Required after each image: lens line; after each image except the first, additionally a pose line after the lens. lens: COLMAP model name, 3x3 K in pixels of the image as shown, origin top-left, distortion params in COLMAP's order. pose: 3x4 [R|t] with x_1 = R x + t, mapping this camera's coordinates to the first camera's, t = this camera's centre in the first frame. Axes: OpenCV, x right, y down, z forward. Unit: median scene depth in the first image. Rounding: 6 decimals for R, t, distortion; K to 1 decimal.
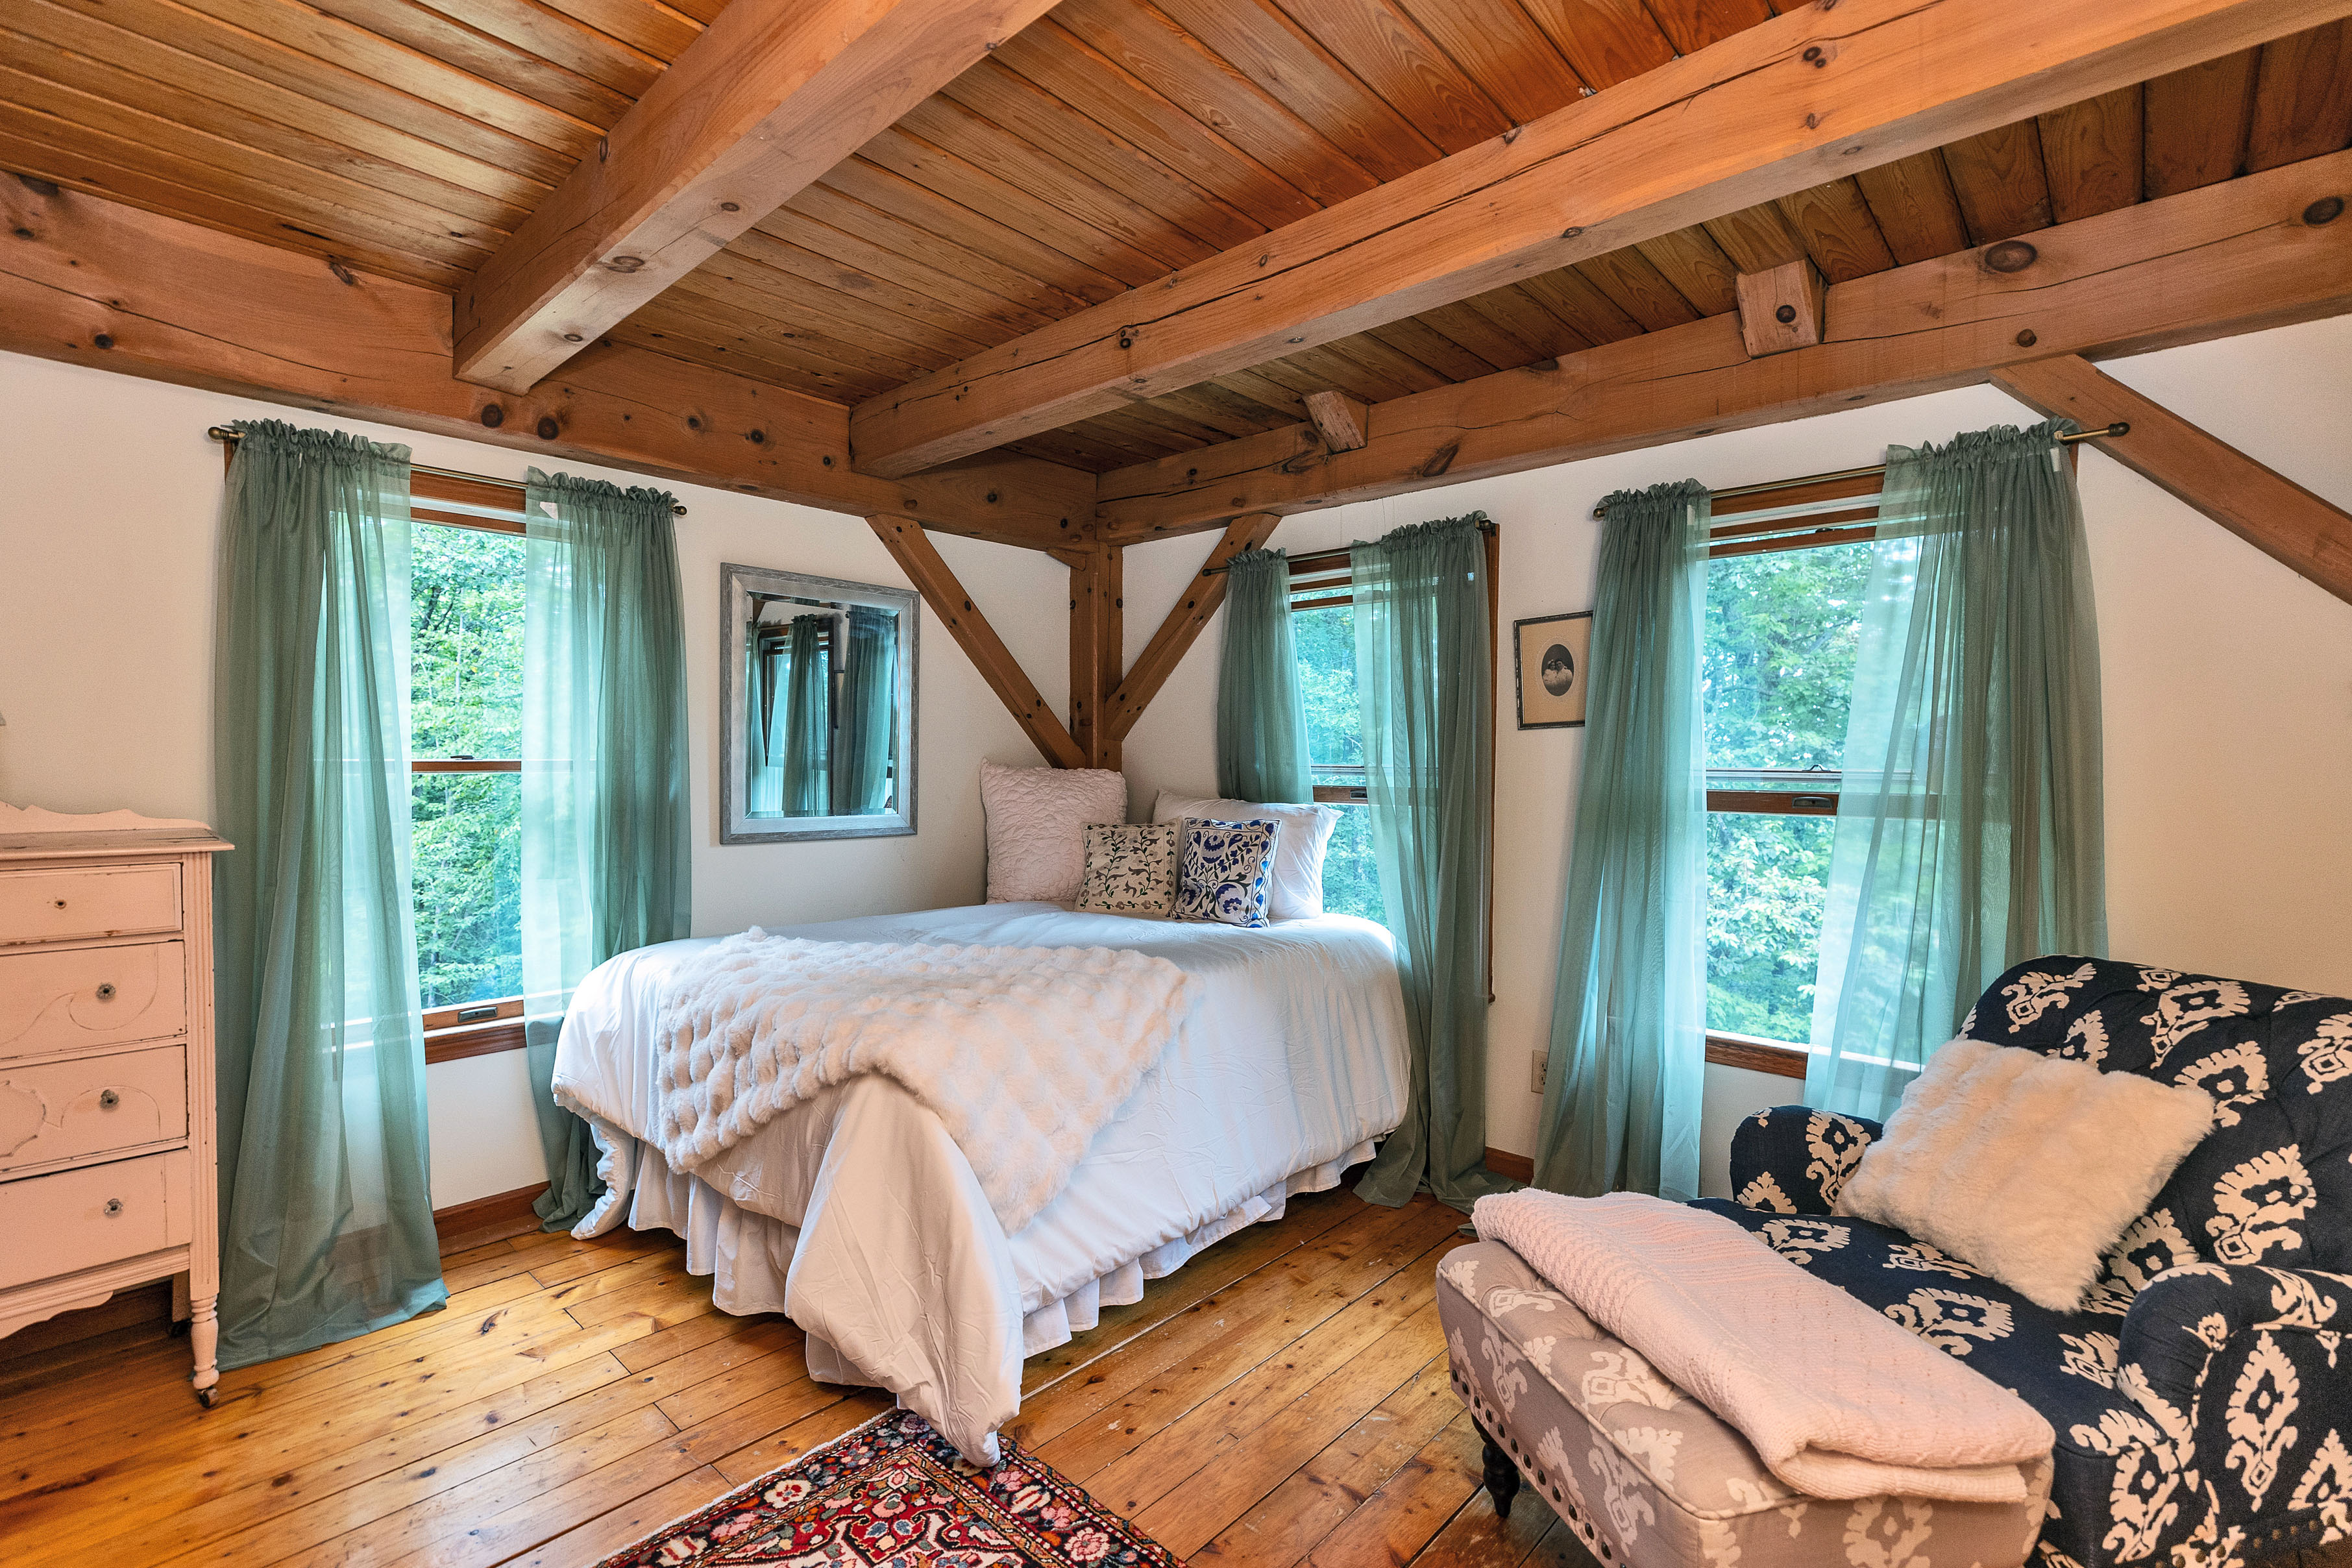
lens RADIAL K [[1067.4, 0, 1183.7], [0, 1067.4, 780.2], [0, 0, 1]] dist [0.007621, -0.000205]
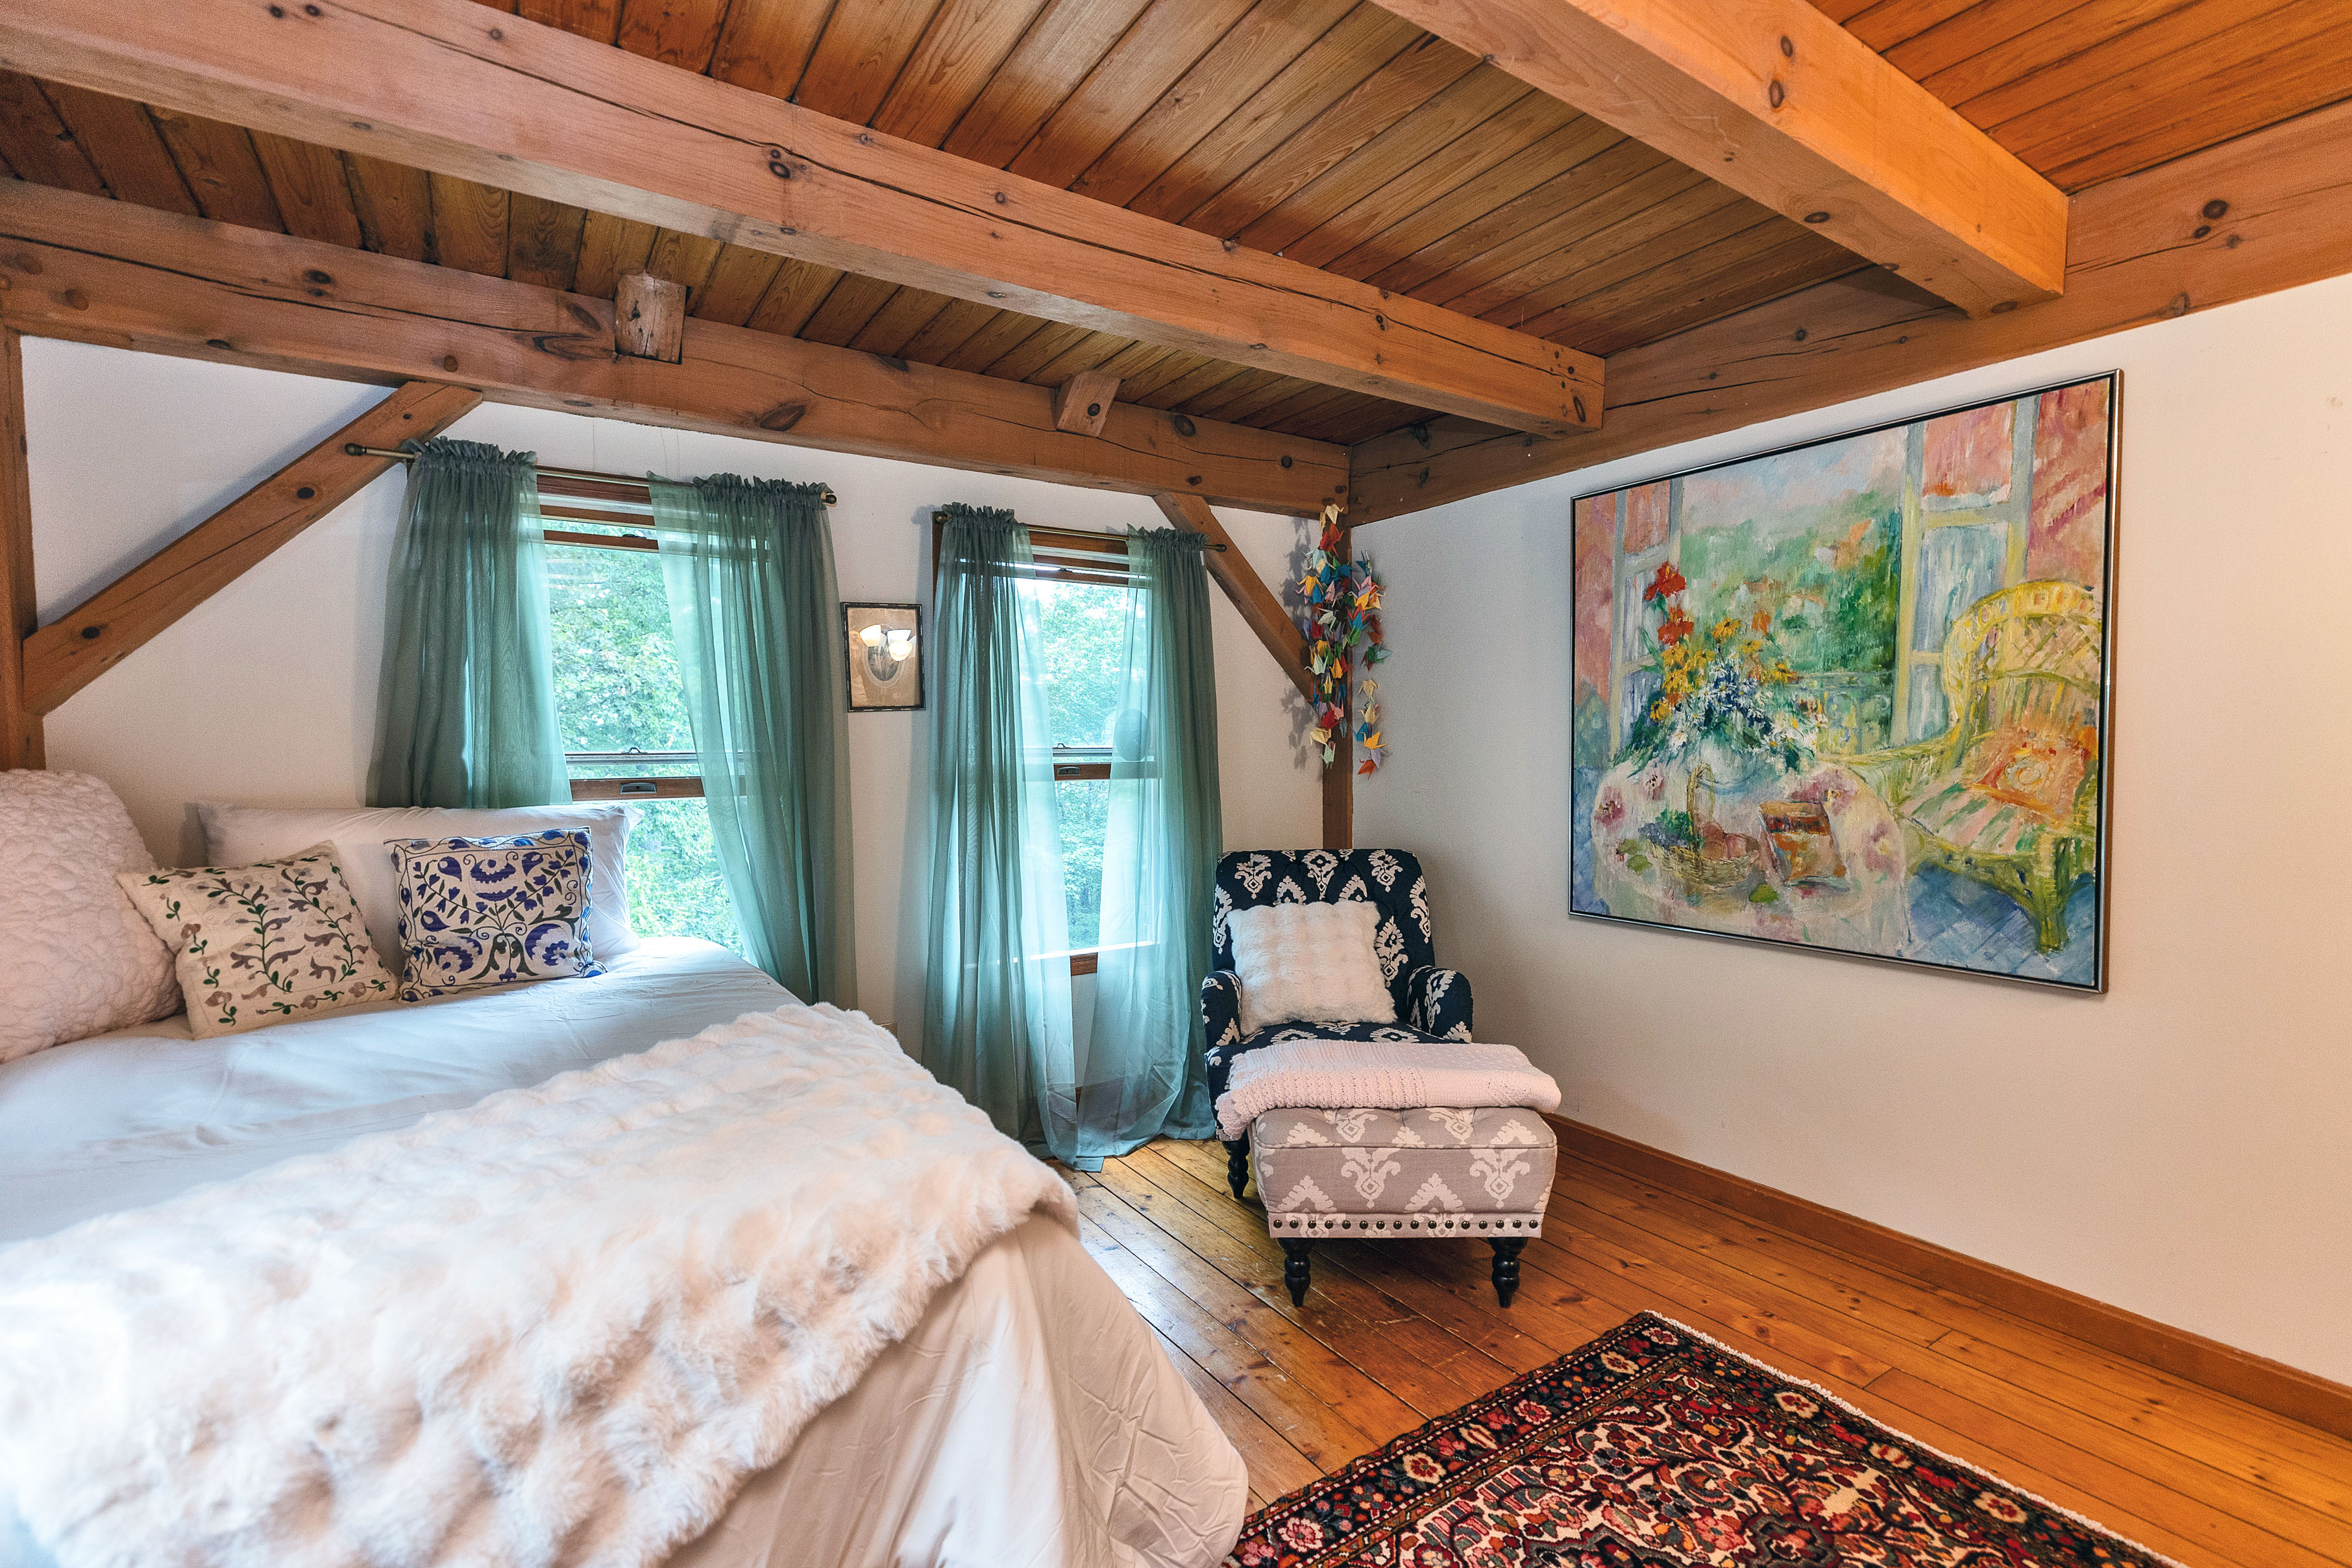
lens RADIAL K [[1038.1, 0, 1175.0], [0, 1038.1, 769.5], [0, 0, 1]] dist [0.006423, 0.000146]
pose [[0.247238, -0.034368, 0.968345, -0.536935], [0.027612, 0.999215, 0.028414, -0.012454], [-0.968561, 0.019713, 0.247993, 0.449999]]
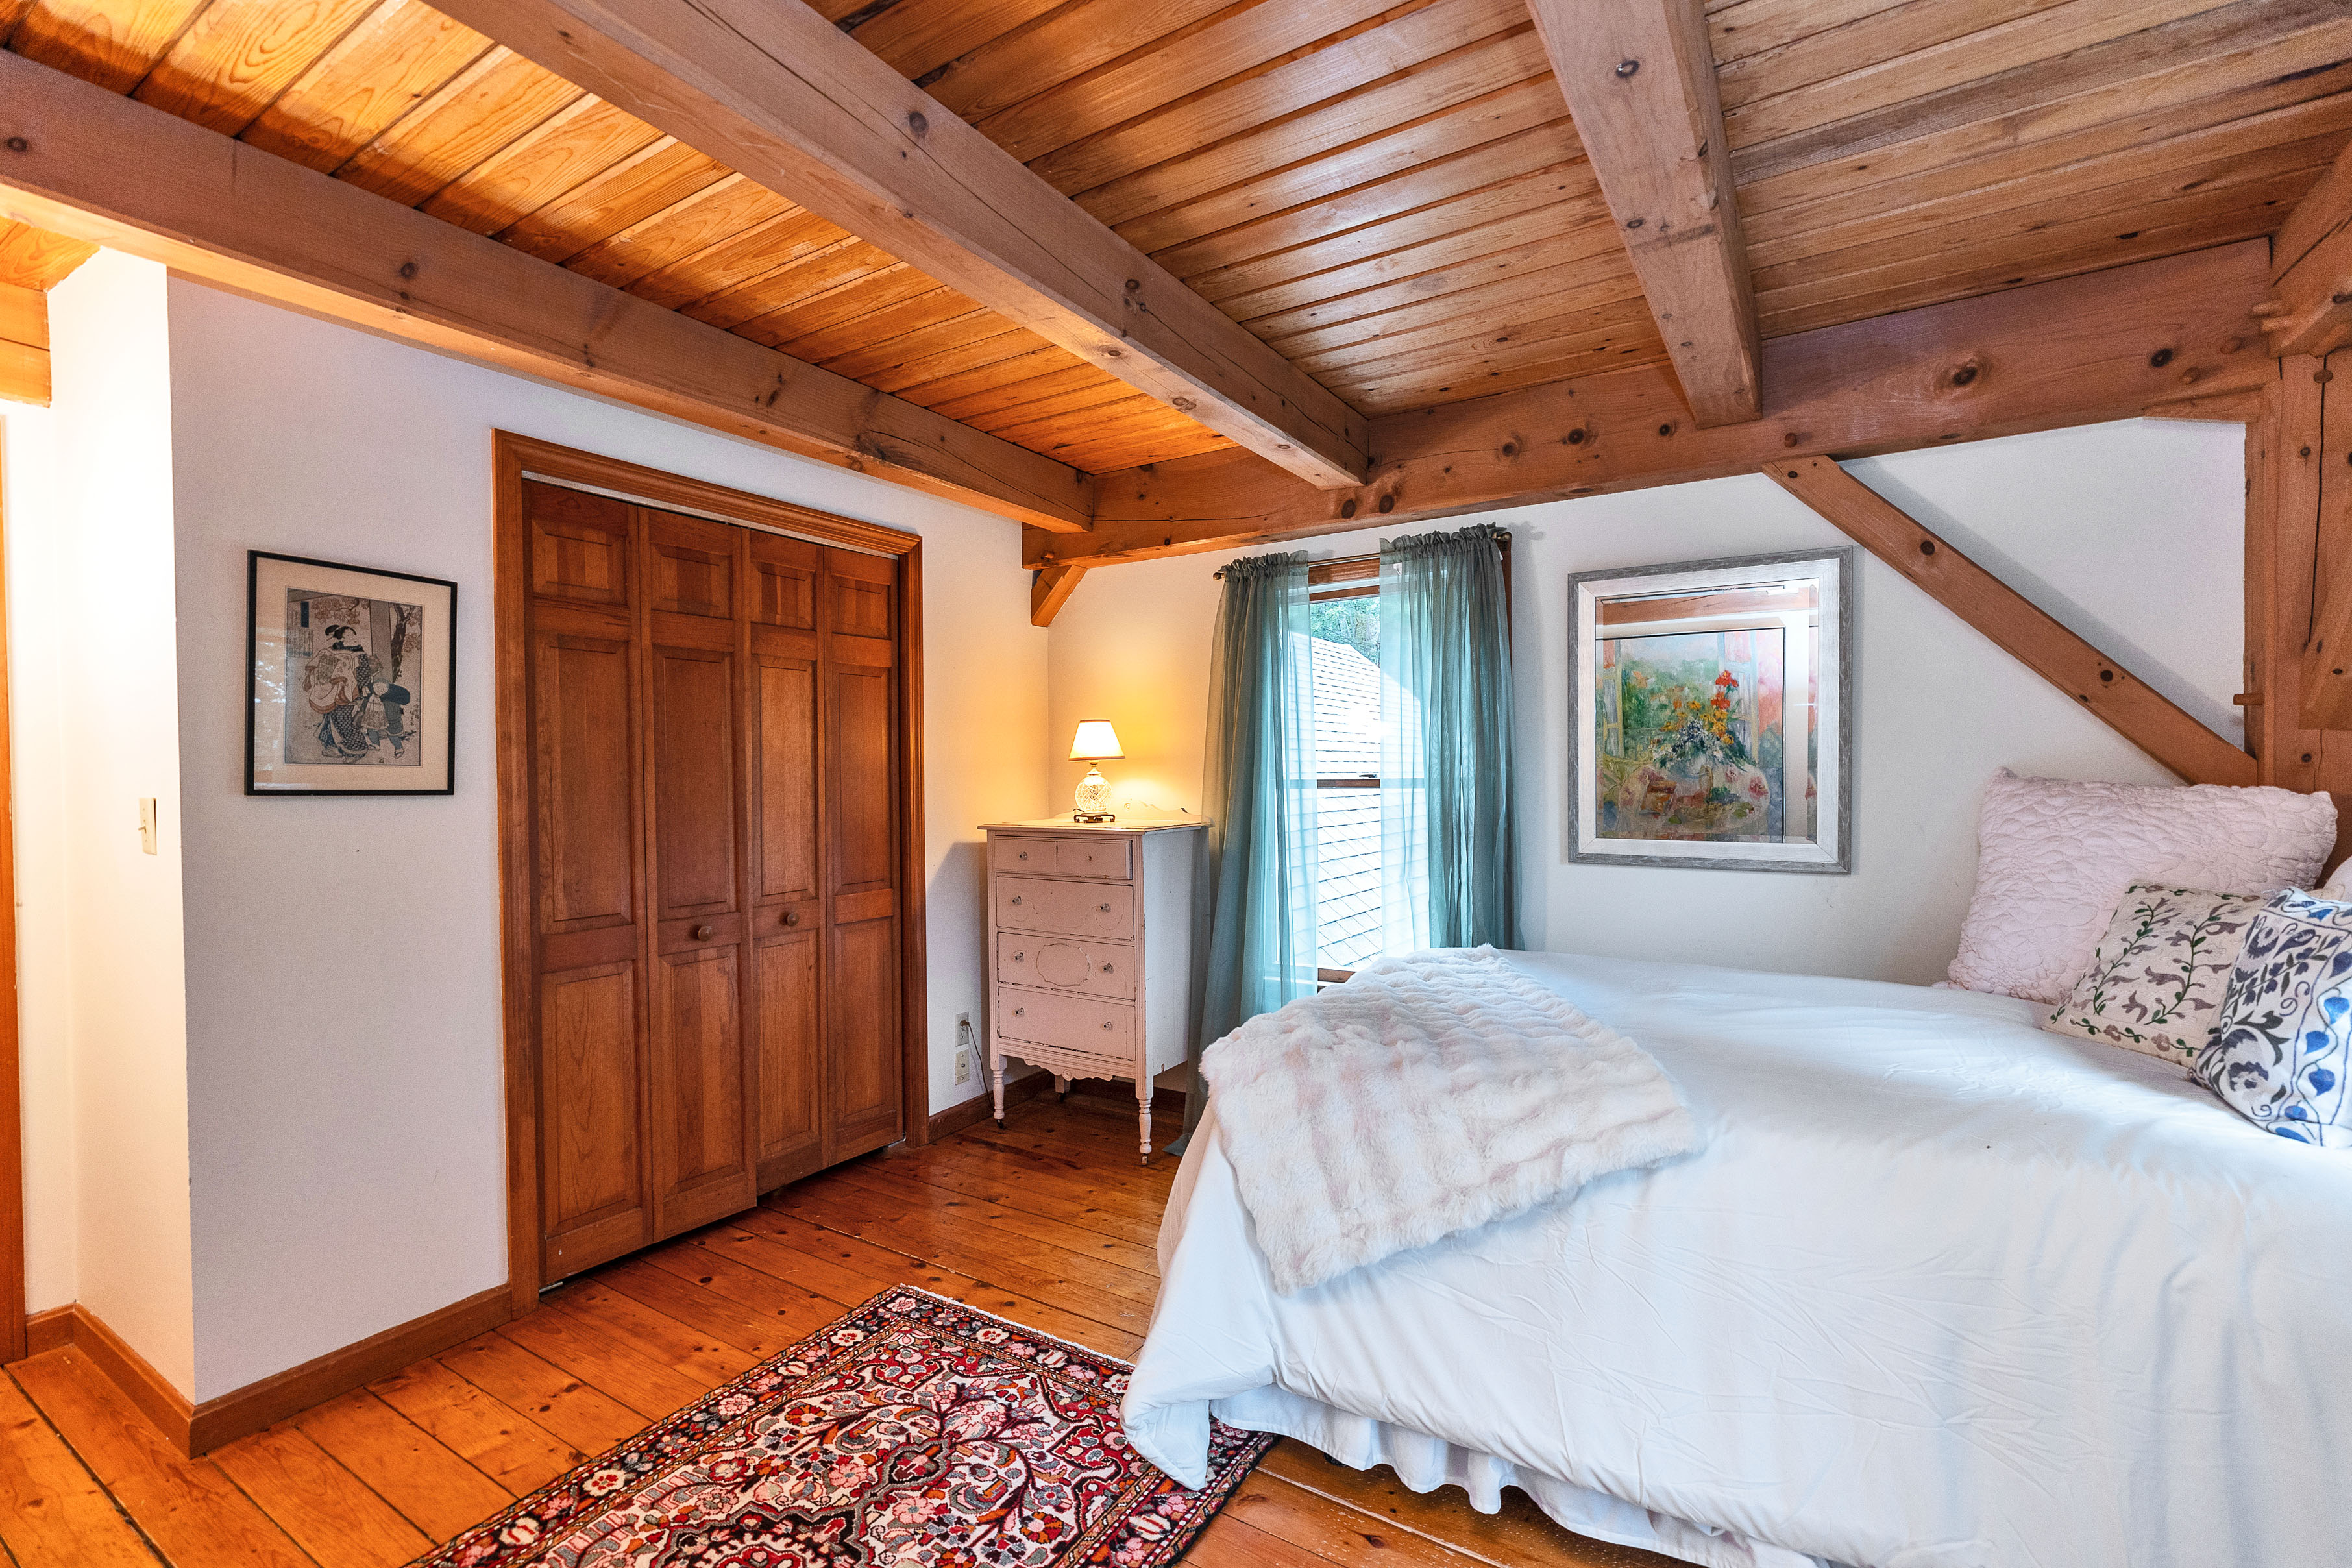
lens RADIAL K [[1064.4, 0, 1165.5], [0, 1064.4, 788.2], [0, 0, 1]] dist [0.001864, 0.000460]
pose [[0.158510, 0.005958, -0.987339, 0.455964], [-0.007787, 0.999958, 0.004784, -0.009786], [0.987327, 0.006930, 0.158549, 0.468341]]
